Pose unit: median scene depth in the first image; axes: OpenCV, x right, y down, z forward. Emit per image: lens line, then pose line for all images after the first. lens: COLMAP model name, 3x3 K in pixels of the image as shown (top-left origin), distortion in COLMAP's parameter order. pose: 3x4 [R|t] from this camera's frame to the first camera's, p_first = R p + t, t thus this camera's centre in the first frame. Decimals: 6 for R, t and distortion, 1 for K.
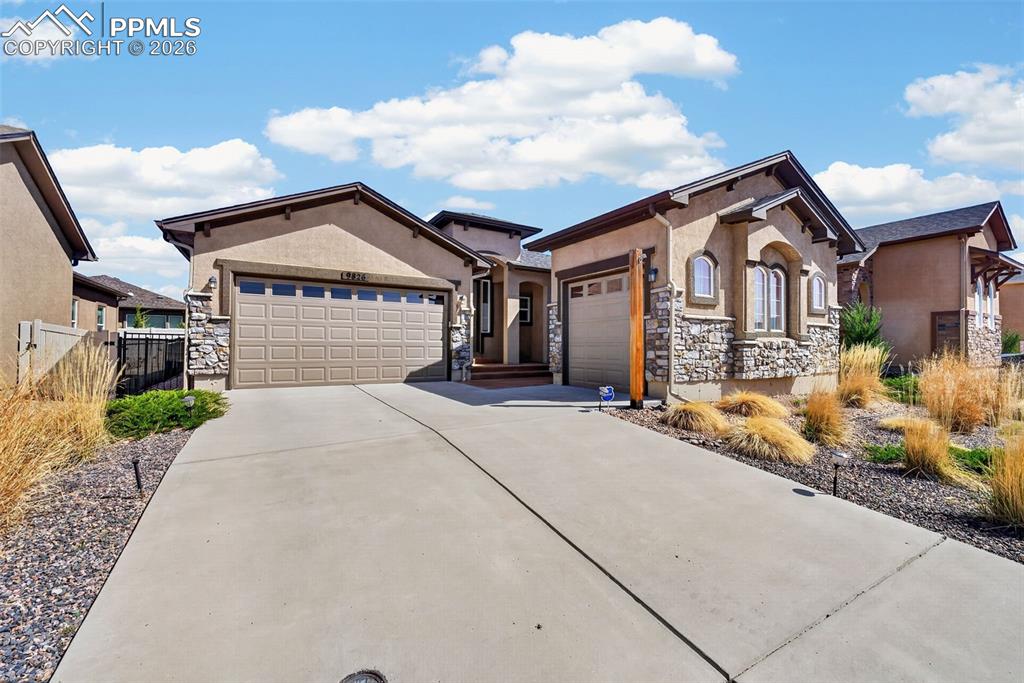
lens RADIAL K [[418.0, 0, 506.2], [0, 418.0, 343.4], [0, 0, 1]] dist [0.002485, 0.000423]
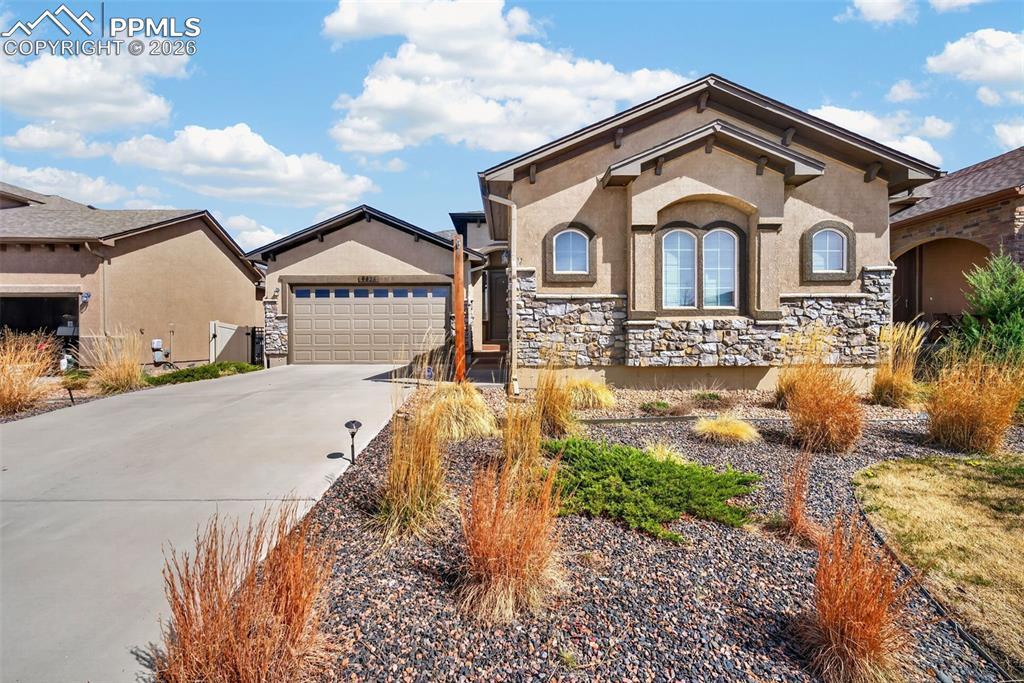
lens RADIAL K [[418.0, 0, 506.2], [0, 418.0, 343.4], [0, 0, 1]] dist [0.002485, 0.000423]
pose [[0.864463, -0.001535, -0.502694, 0.746889], [0.011045, 0.999812, 0.015941, 0.022263], [0.502575, -0.019333, 0.864318, 0.127300]]
